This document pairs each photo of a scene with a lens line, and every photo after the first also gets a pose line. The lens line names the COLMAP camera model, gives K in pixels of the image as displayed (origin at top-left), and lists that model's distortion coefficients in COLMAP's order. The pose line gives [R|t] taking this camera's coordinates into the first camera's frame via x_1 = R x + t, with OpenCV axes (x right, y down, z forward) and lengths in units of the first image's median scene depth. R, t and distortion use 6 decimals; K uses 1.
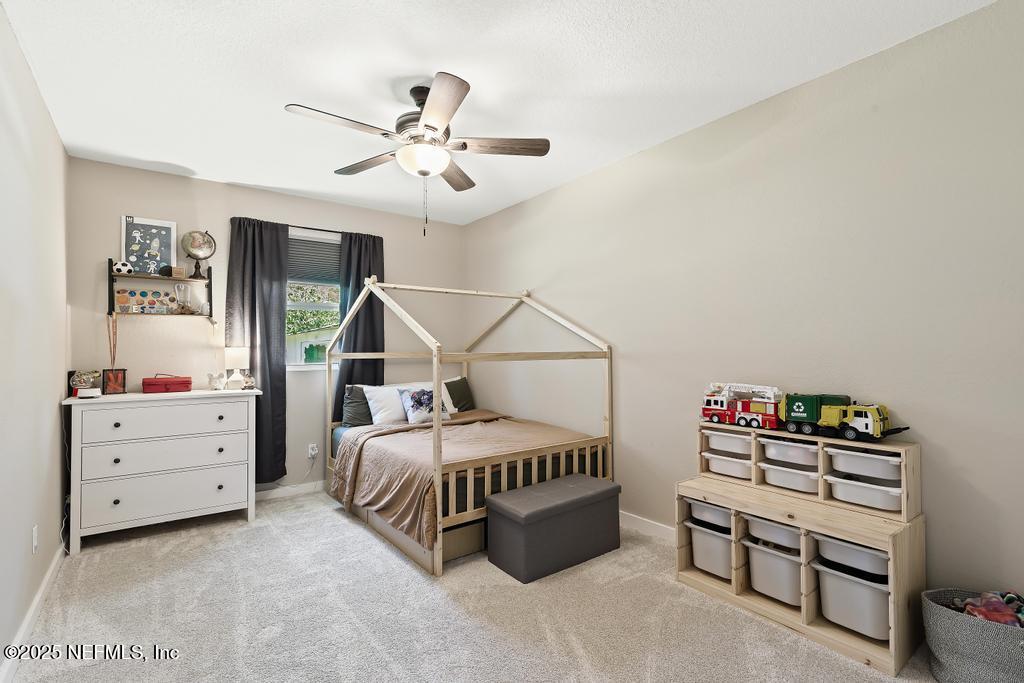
lens RADIAL K [[481.0, 0, 508.0], [0, 481.0, 350.1], [0, 0, 1]] dist [0.012753, -0.003297]
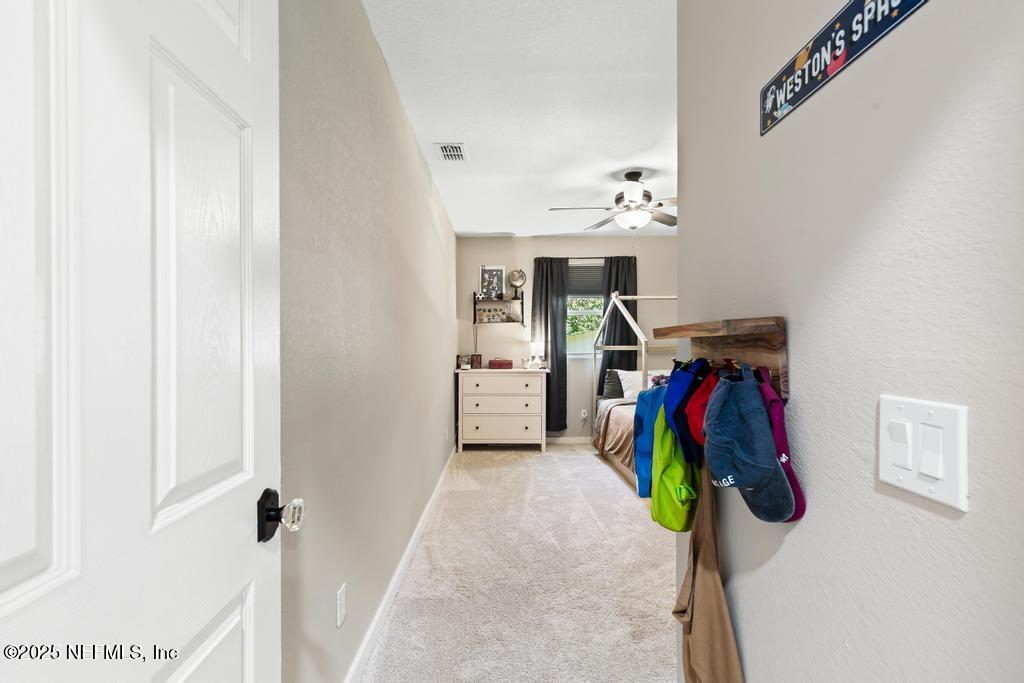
lens RADIAL K [[481.0, 0, 511.6], [0, 481.0, 344.9], [0, 0, 1]] dist [0.012753, -0.003297]
pose [[0.819735, 0.001785, -0.572740, 0.272341], [-0.000209, 0.999996, 0.002818, -0.000208], [0.572743, -0.002191, 0.819732, -0.333340]]
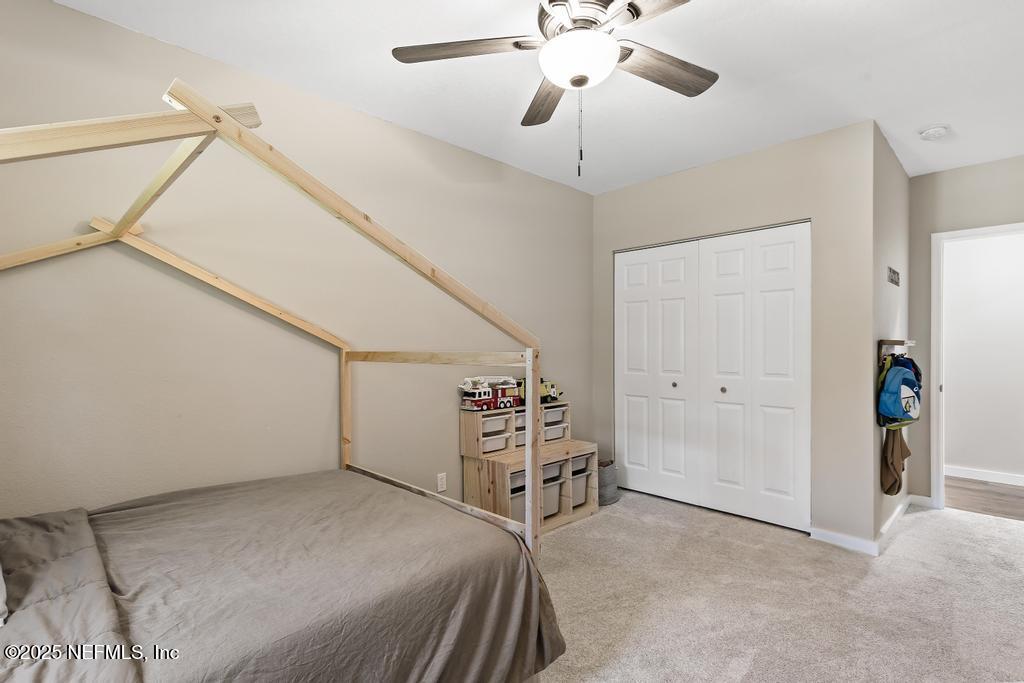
lens RADIAL K [[481.0, 0, 512.0], [0, 481.0, 344.2], [0, 0, 1]] dist [0.012753, -0.003297]
pose [[-0.138330, 0.006405, 0.990366, -1.062298], [-0.004193, 0.999966, -0.007053, -0.006619], [-0.990377, -0.005129, -0.138298, 1.549851]]
